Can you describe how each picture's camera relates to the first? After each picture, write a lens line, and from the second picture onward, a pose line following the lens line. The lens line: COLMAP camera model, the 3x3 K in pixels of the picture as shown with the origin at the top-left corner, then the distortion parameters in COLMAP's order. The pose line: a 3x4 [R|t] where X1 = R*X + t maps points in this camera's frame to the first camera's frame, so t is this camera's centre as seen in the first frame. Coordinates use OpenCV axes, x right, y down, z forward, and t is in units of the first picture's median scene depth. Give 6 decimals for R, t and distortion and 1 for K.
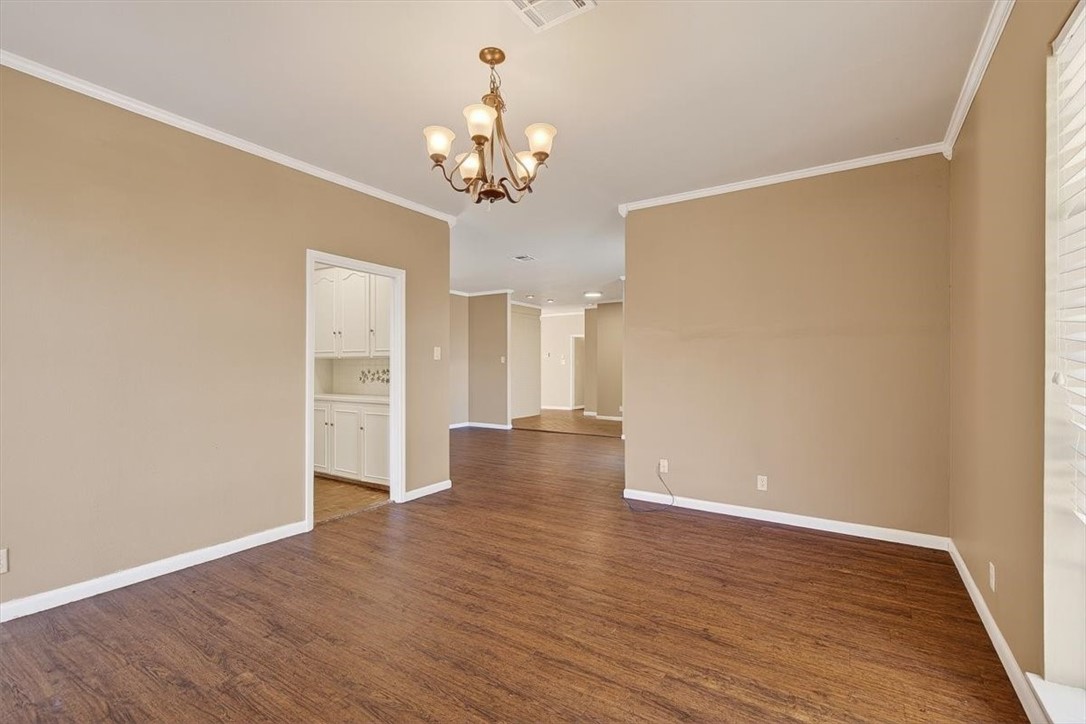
lens RADIAL K [[492.9, 0, 537.5], [0, 492.9, 361.3], [0, 0, 1]] dist [0.001877, -0.000626]
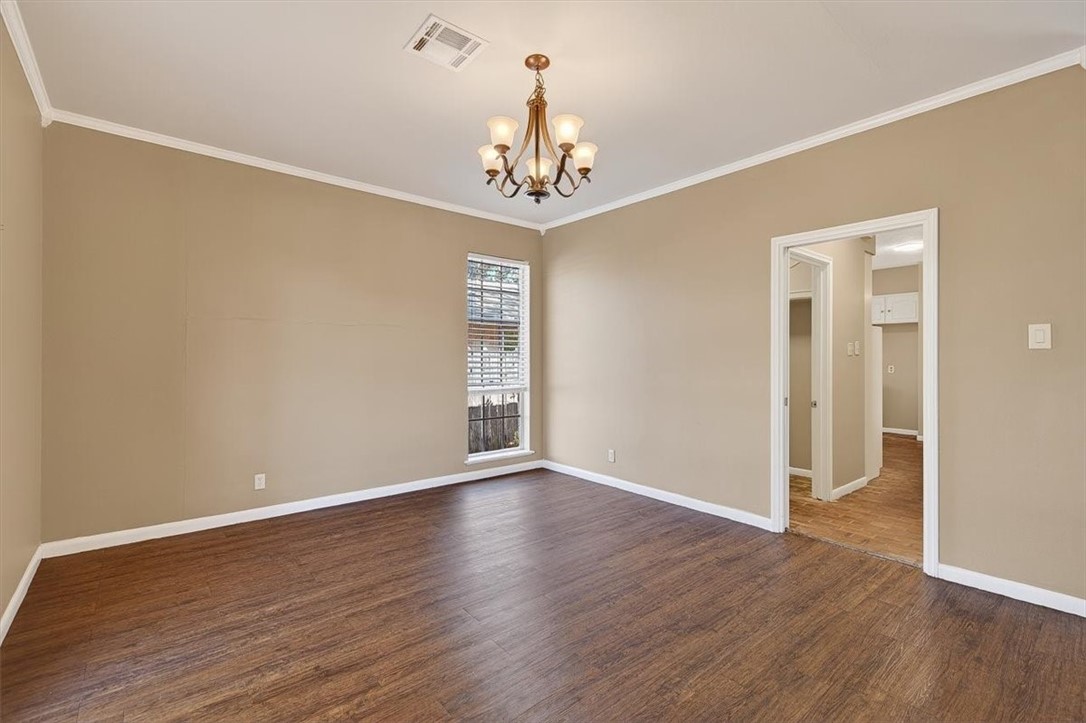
lens RADIAL K [[478.0, 0, 543.4], [0, 478.0, 359.4], [0, 0, 1]] dist [-0.000248, -0.000710]
pose [[-0.293826, 0.000827, -0.955858, 0.662866], [0.003032, 0.999995, -0.000067, 0.006918], [0.955854, -0.002918, -0.293828, 0.996474]]
